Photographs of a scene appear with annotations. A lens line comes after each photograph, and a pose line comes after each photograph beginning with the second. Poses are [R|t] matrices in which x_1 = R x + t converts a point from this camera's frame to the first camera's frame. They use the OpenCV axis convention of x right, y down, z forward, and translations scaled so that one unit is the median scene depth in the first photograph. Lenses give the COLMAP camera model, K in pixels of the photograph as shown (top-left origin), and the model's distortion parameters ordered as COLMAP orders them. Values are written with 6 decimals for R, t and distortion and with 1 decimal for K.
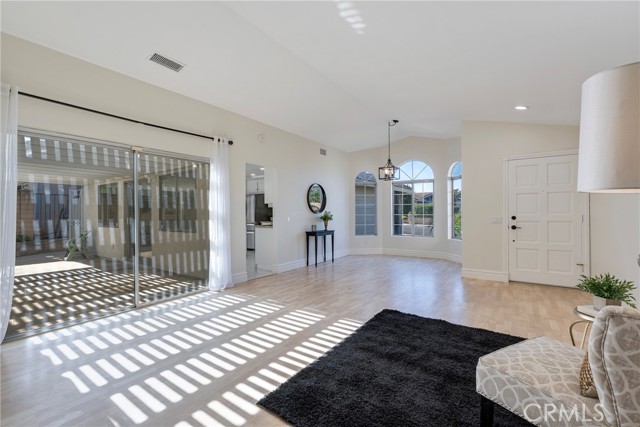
lens RADIAL K [[285.4, 0, 317.7], [0, 285.4, 212.3], [0, 0, 1]] dist [-0.001240, -0.000239]
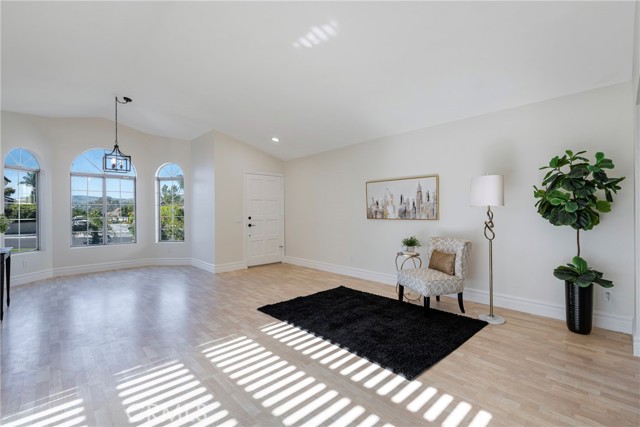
lens RADIAL K [[288.6, 0, 320.9], [0, 288.6, 211.4], [0, 0, 1]] dist [-0.001751, -0.000233]
pose [[0.197130, 0.005858, 0.980360, -0.397746], [0.007207, 0.999946, -0.007424, 0.001497], [-0.980351, 0.008529, 0.197077, 0.313545]]
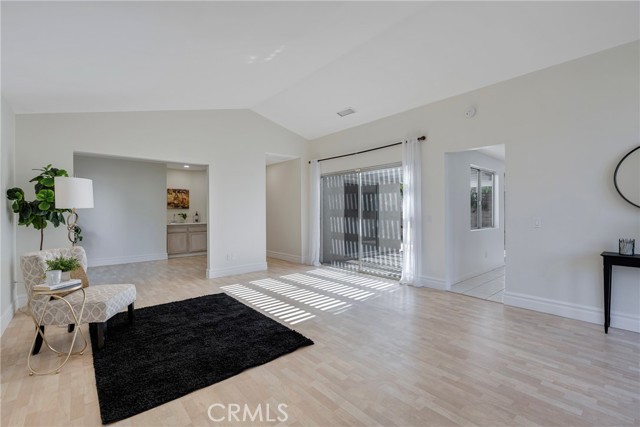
lens RADIAL K [[281.6, 0, 320.0], [0, 281.6, 213.5], [0, 0, 1]] dist [0.003364, 0.000006]
pose [[-0.242591, 0.011320, -0.970063, 0.515391], [0.005062, 0.999933, 0.010402, -0.001925], [0.970115, -0.002387, -0.242632, 0.654367]]
